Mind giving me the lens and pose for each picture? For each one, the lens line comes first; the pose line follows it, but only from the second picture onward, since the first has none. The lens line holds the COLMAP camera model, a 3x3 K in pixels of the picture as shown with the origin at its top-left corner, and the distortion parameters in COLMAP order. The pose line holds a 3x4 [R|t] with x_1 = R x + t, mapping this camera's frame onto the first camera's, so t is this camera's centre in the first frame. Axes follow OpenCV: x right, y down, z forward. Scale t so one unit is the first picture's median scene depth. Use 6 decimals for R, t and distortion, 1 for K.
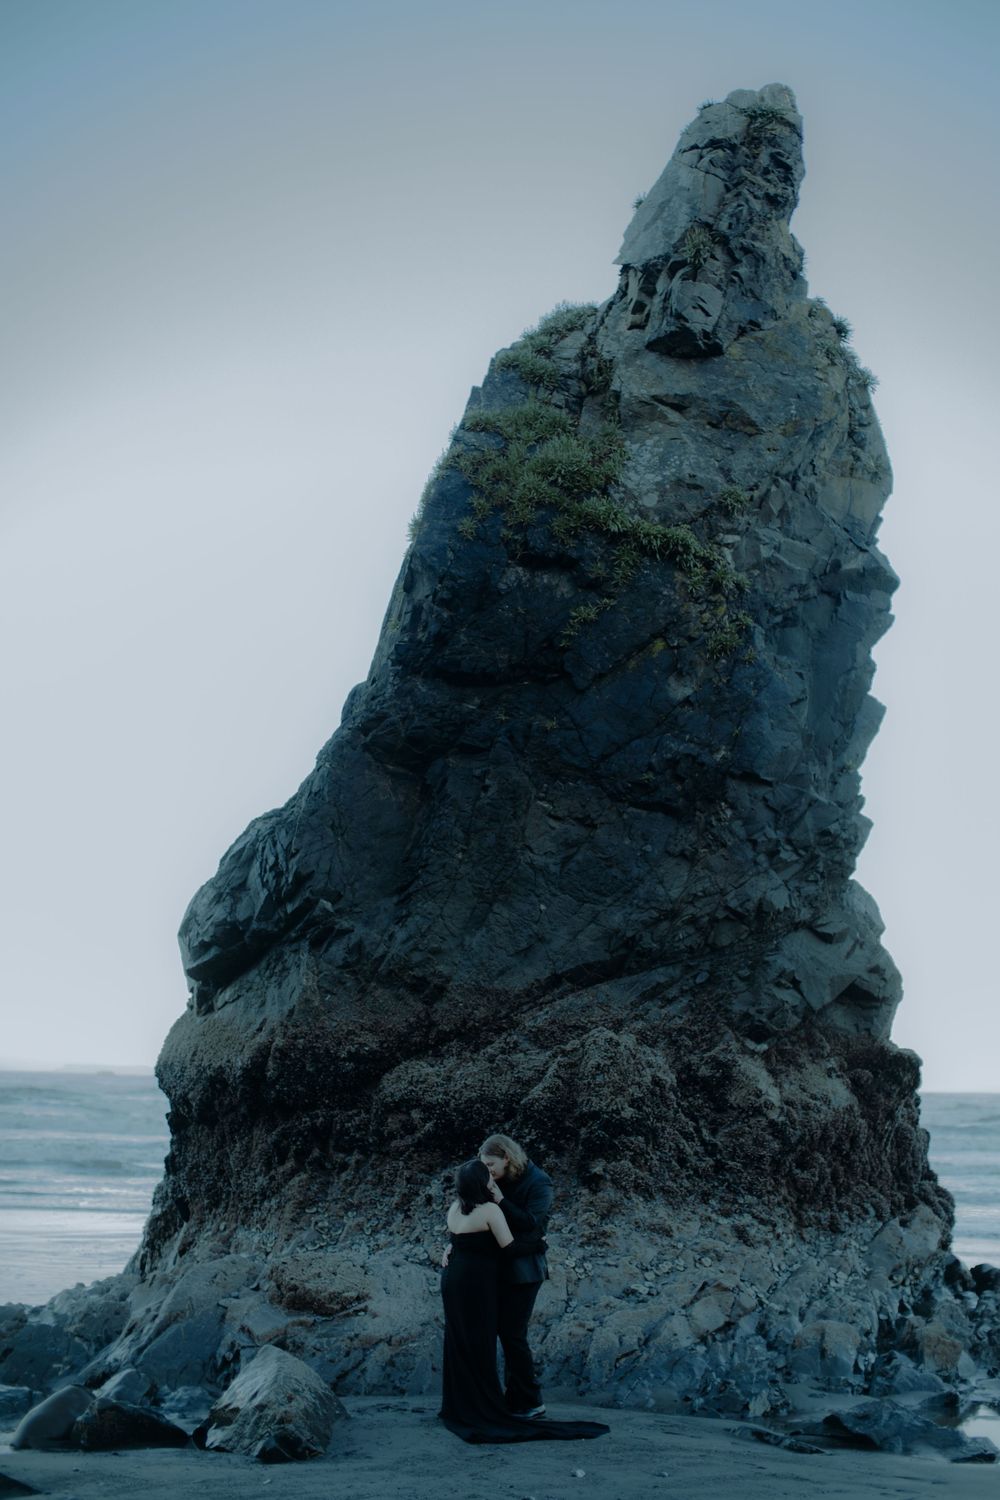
lens RADIAL K [[2199.7, 0, 517.1], [0, 2199.7, 718.9], [0, 0, 1]] dist [-0.143820, 0.081980]
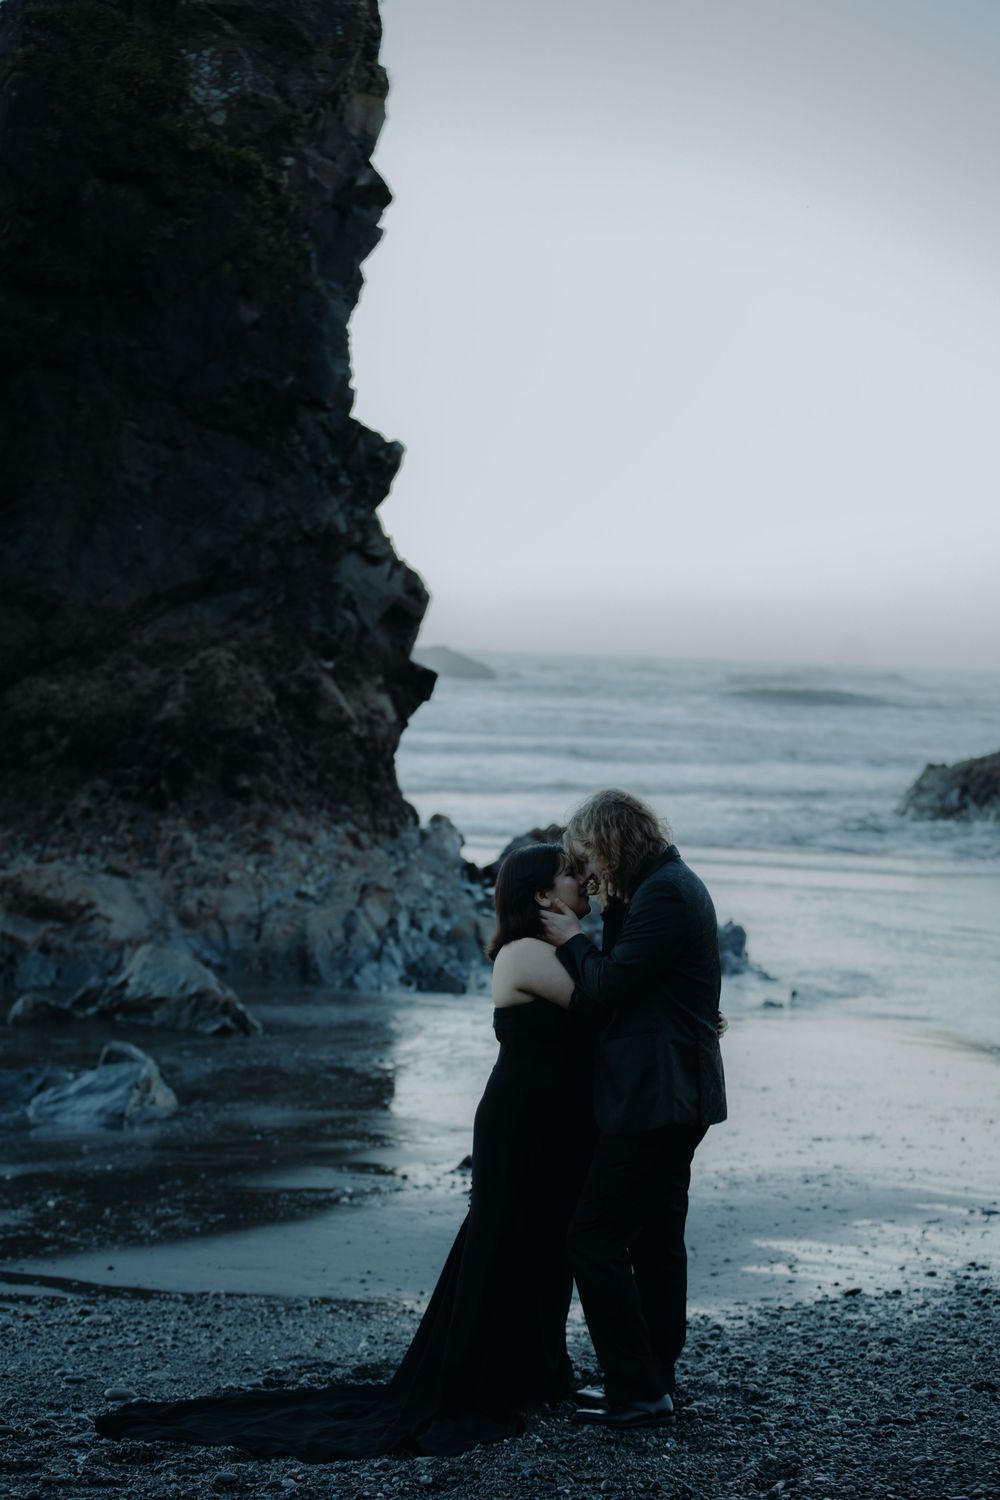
lens RADIAL K [[3027.2, 0, 469.4], [0, 3027.2, 751.7], [0, 0, 1]] dist [-0.315488, 0.032084]
pose [[0.900882, -0.004580, 0.434039, -0.459343], [-0.086661, 0.977915, 0.190189, -0.092254], [-0.425325, -0.208953, 0.880589, -0.322056]]
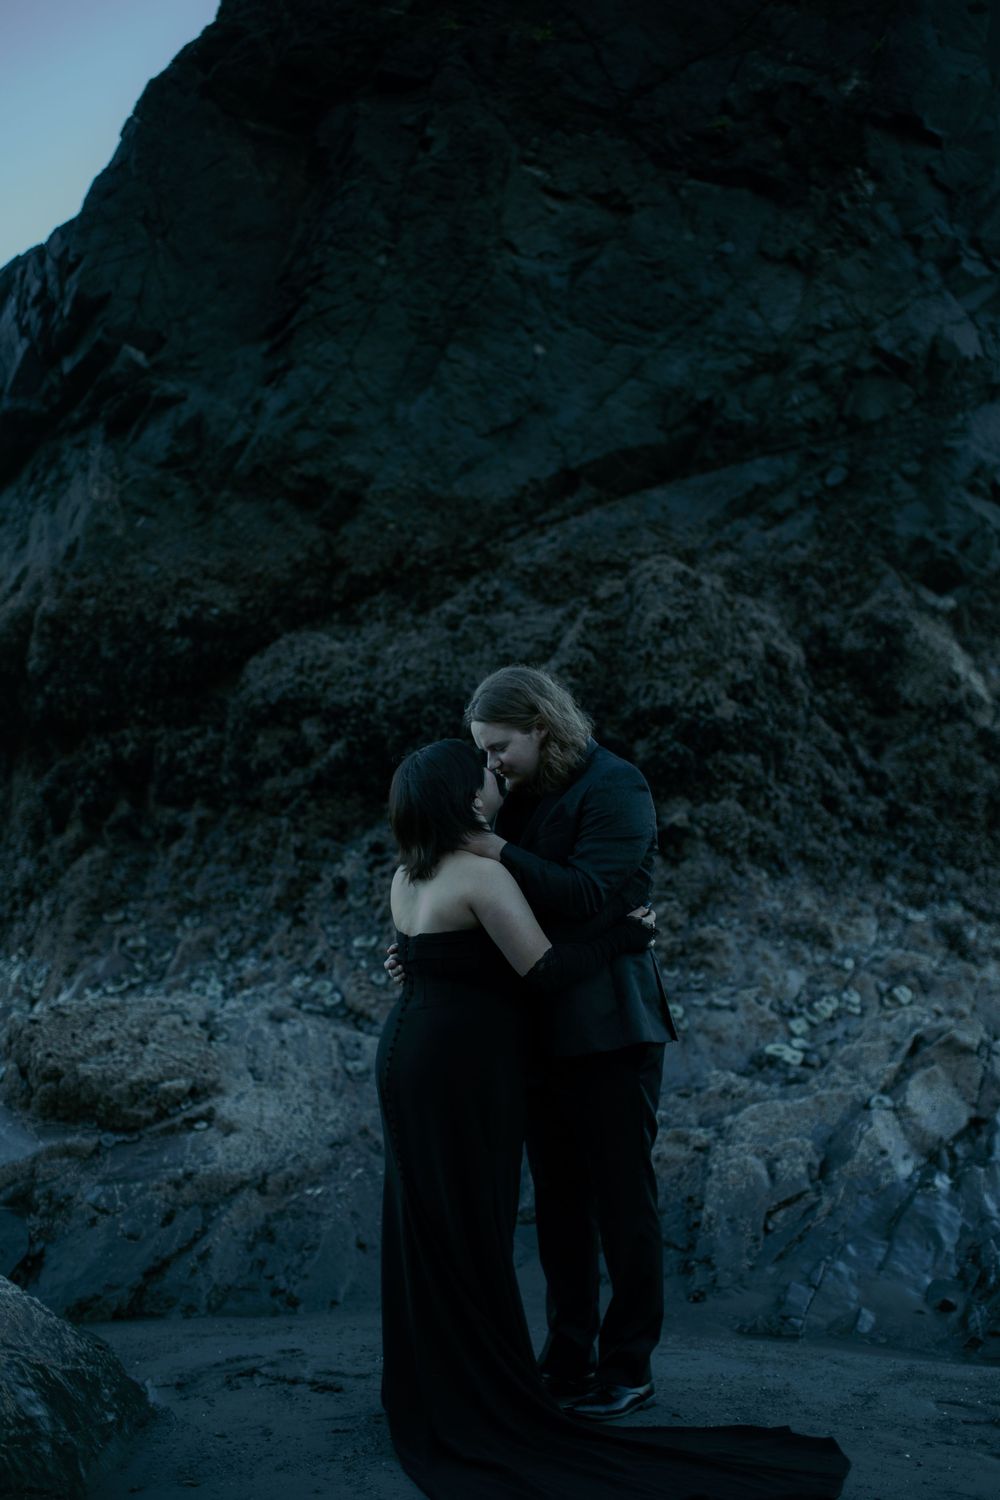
lens RADIAL K [[2276.6, 0, 500.0], [0, 2276.6, 750.0], [0, 0, 1]] dist [-0.181481, 0.416248]
pose [[0.999229, -0.022858, 0.031905, -0.017776], [0.018368, 0.990737, 0.134547, 0.107996], [-0.034685, -0.133858, 0.990393, 0.439617]]
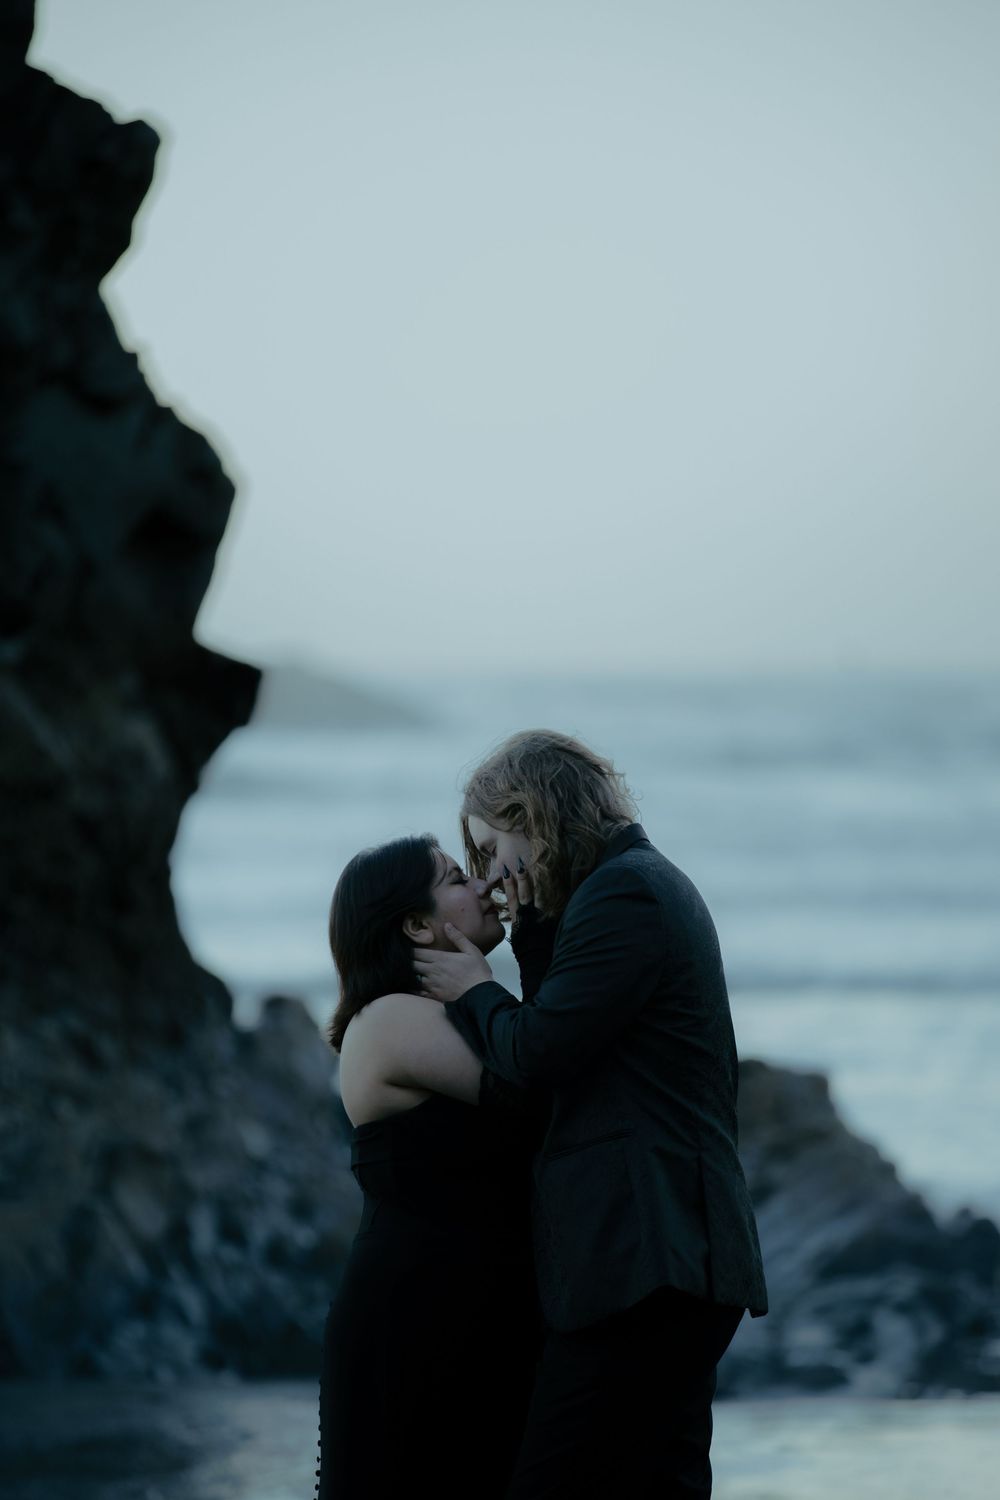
lens RADIAL K [[8031.6, 0, 500.0], [0, 8031.6, 750.0], [0, 0, 1]] dist [1.353277, 4.049025]
pose [[0.893438, -0.032135, 0.448036, -0.545771], [-0.047875, 0.984944, 0.166111, -0.112375], [-0.446628, -0.169860, 0.878448, -0.517595]]
